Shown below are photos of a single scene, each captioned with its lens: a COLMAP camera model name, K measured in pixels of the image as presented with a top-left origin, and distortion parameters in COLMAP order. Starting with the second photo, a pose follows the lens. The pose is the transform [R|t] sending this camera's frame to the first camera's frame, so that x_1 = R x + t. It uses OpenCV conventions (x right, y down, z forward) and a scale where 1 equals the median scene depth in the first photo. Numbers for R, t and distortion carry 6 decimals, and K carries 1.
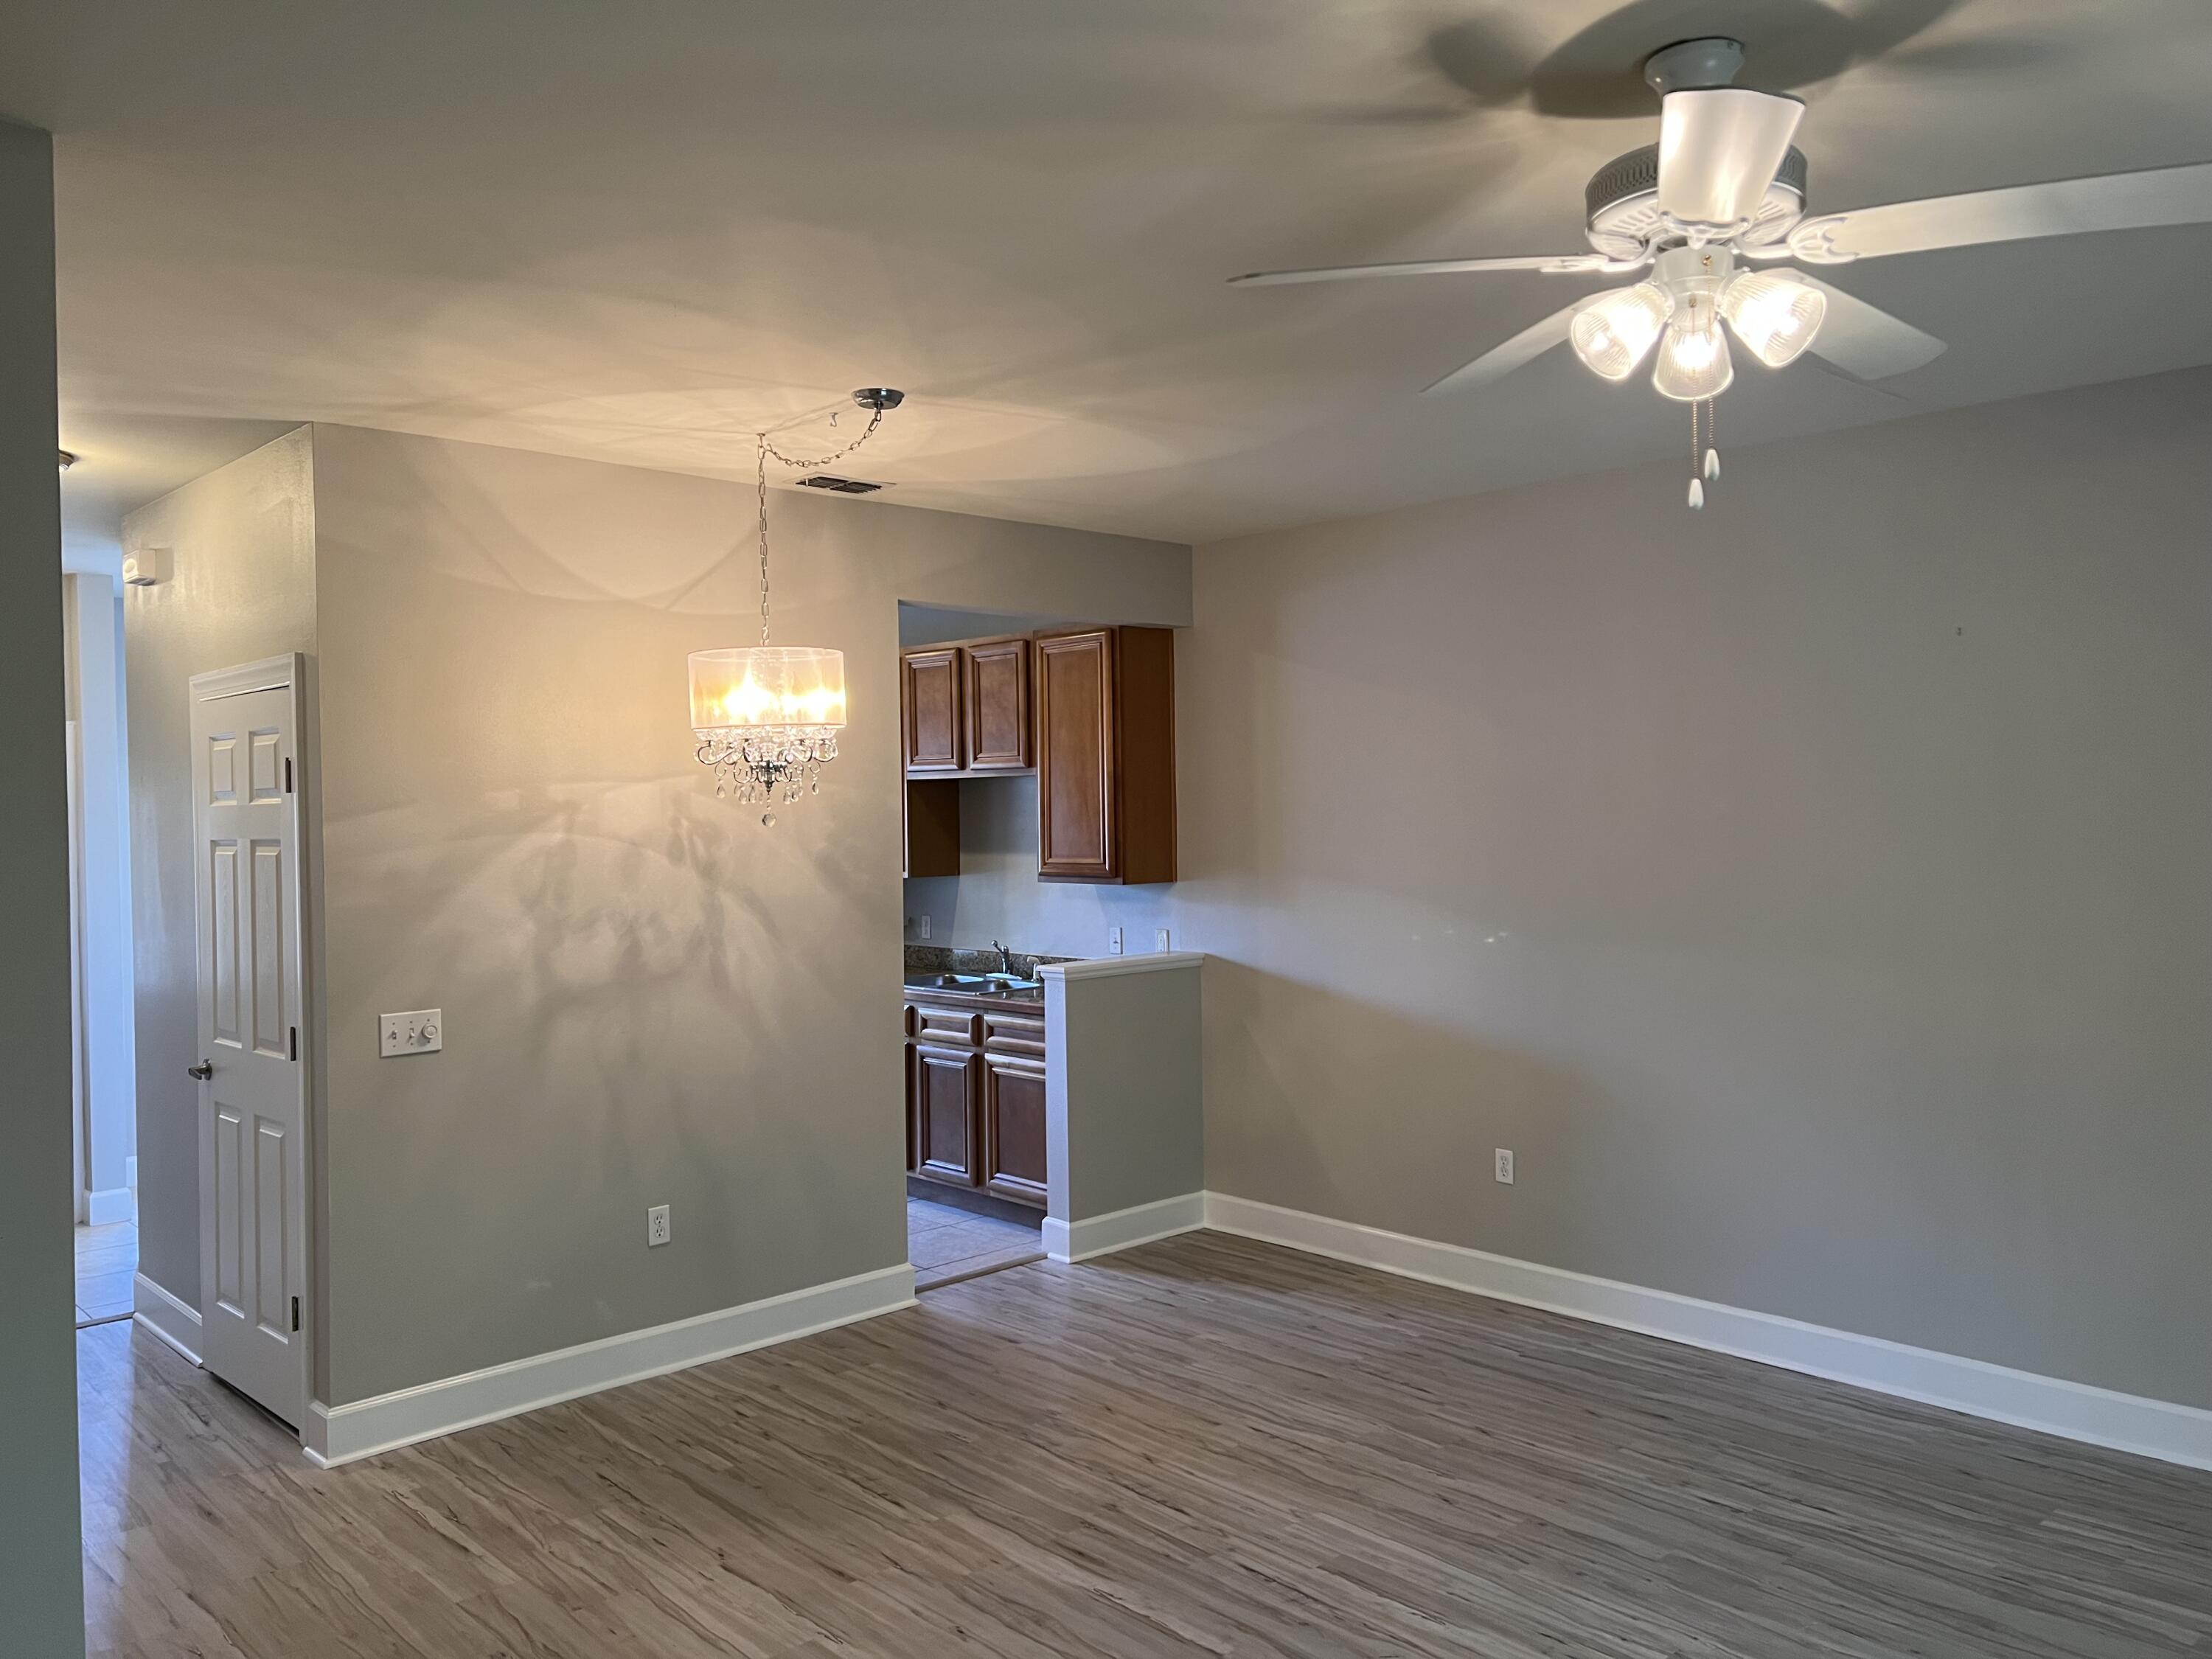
lens RADIAL K [[1673.2, 0, 1129.1], [0, 1673.2, 835.5], [0, 0, 1]] dist [0.063999, -0.073611]
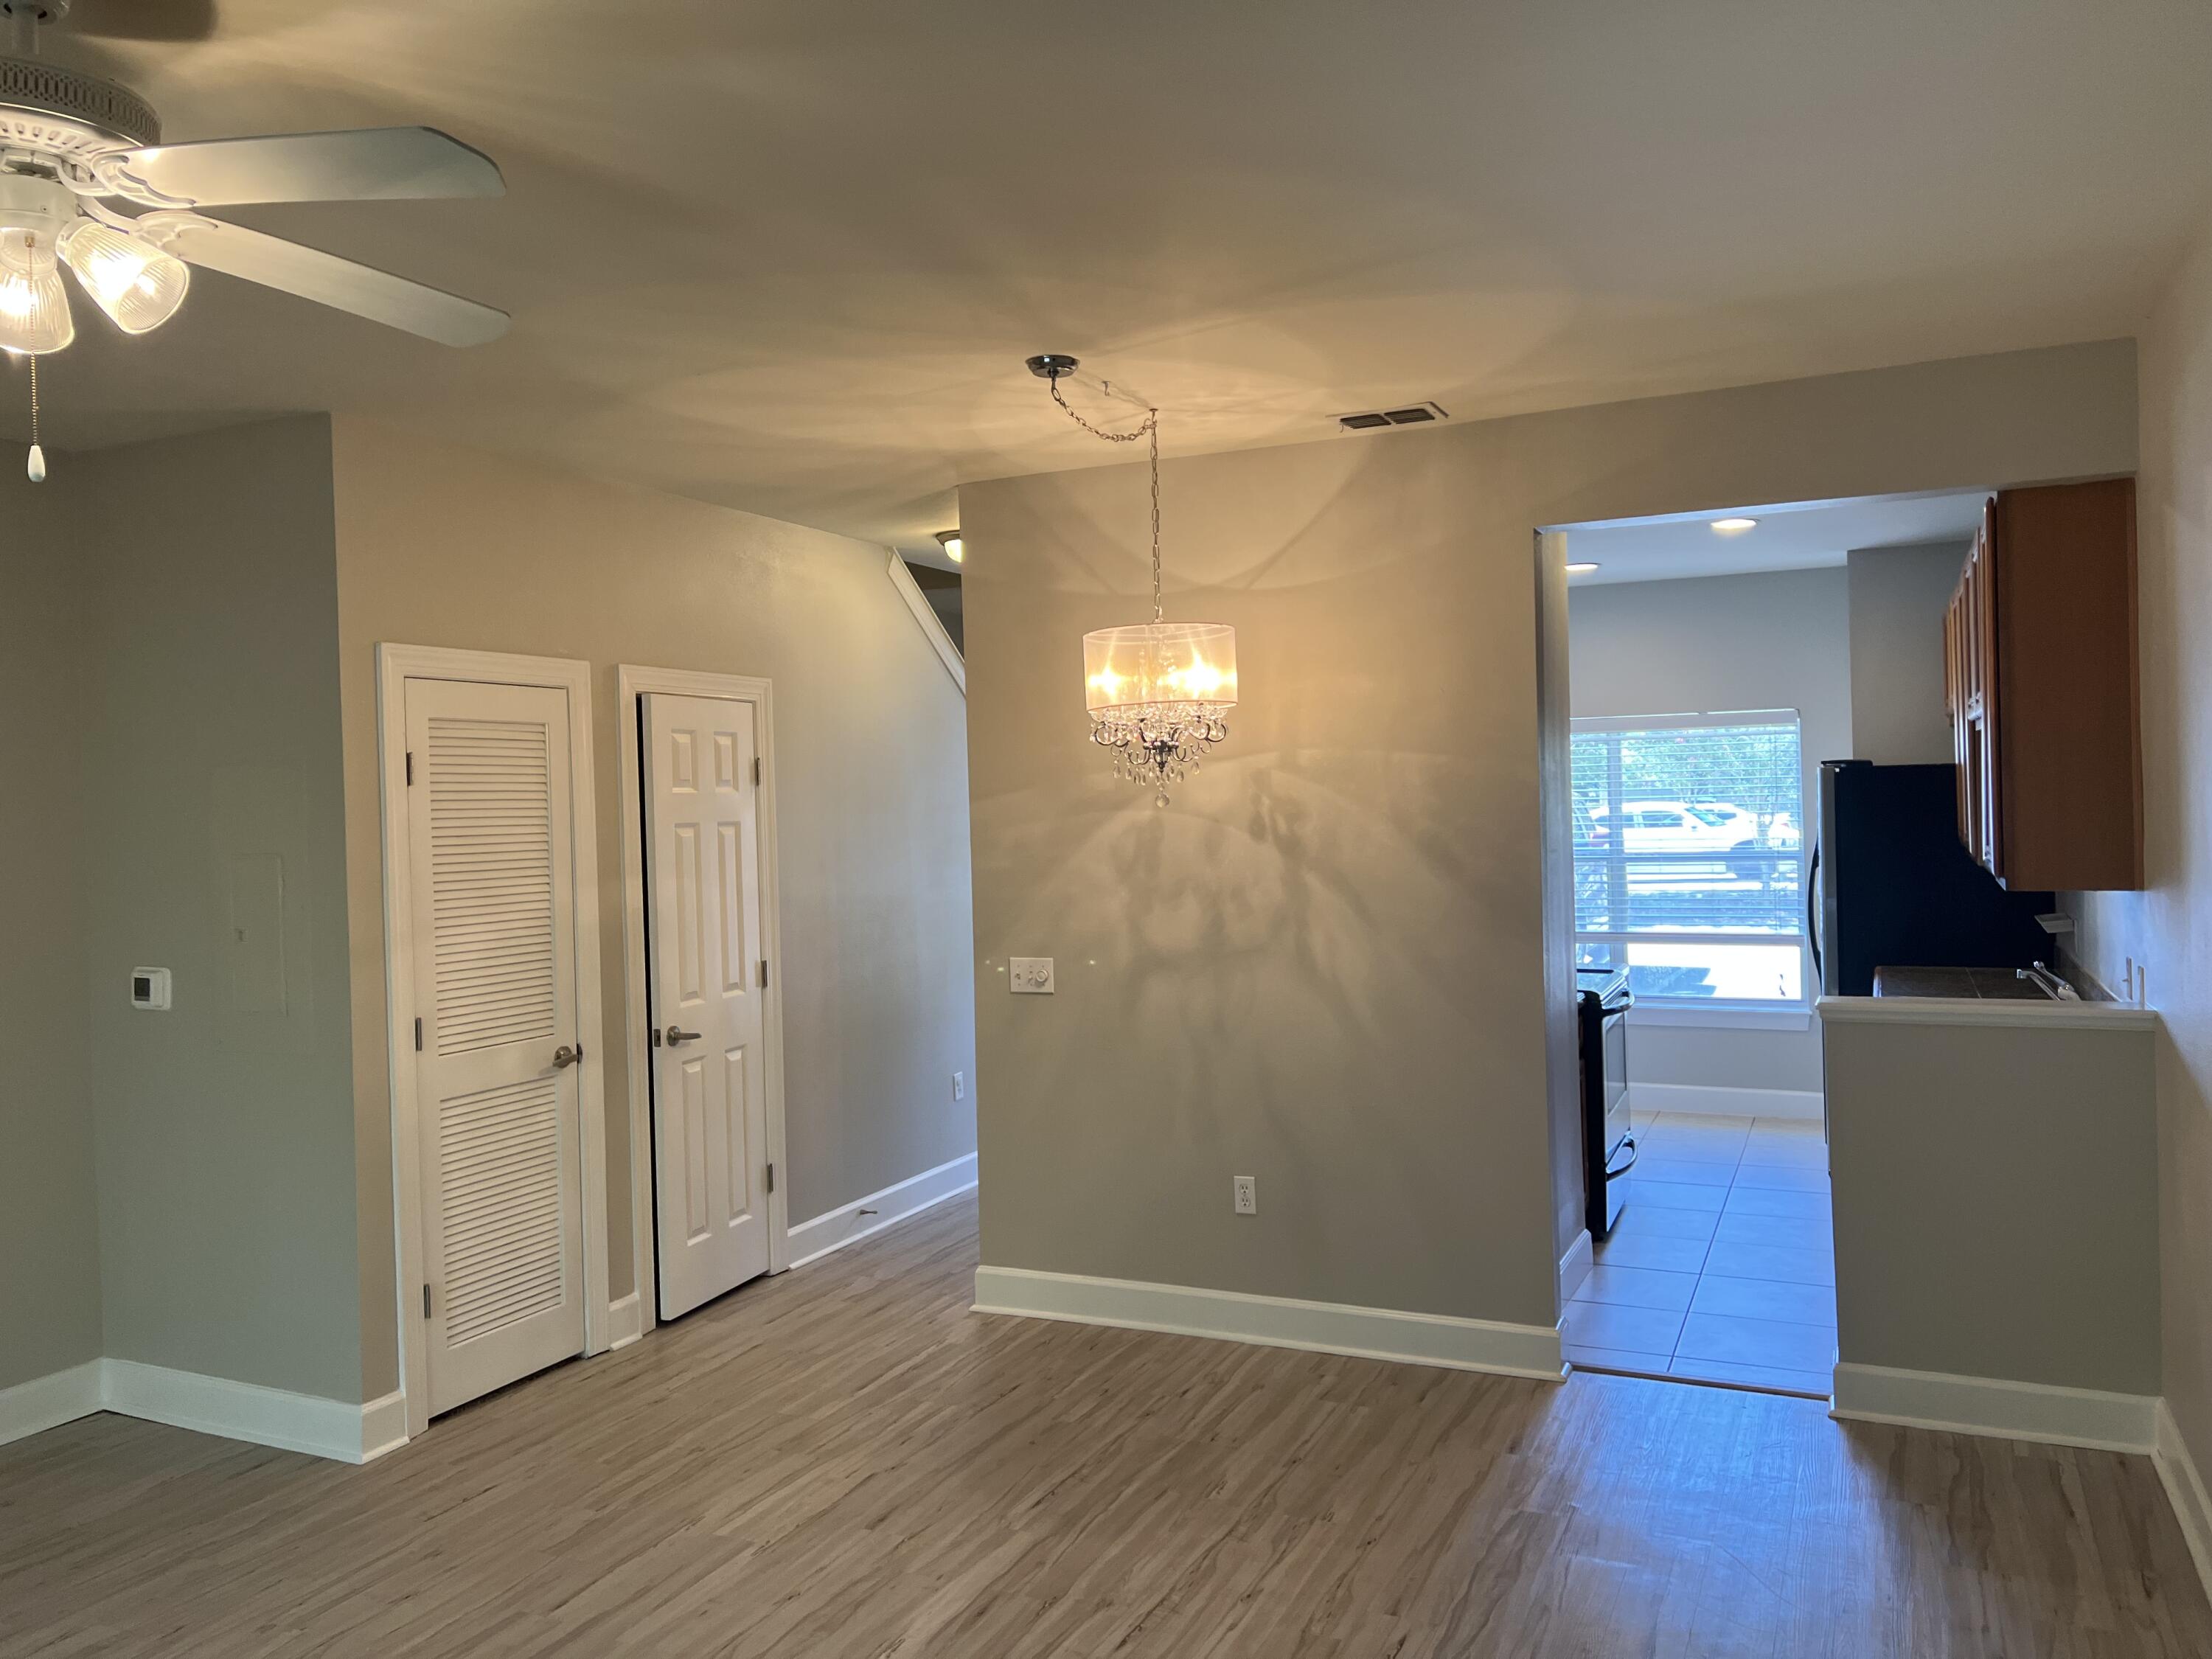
lens RADIAL K [[1673.2, 0, 1097.1], [0, 1673.2, 829.5], [0, 0, 1]] dist [0.063999, -0.073611]
pose [[0.361130, 0.022148, -0.932252, 0.669084], [0.003295, 0.999681, 0.025027, -0.016252], [0.932510, -0.012110, 0.360942, 0.589146]]
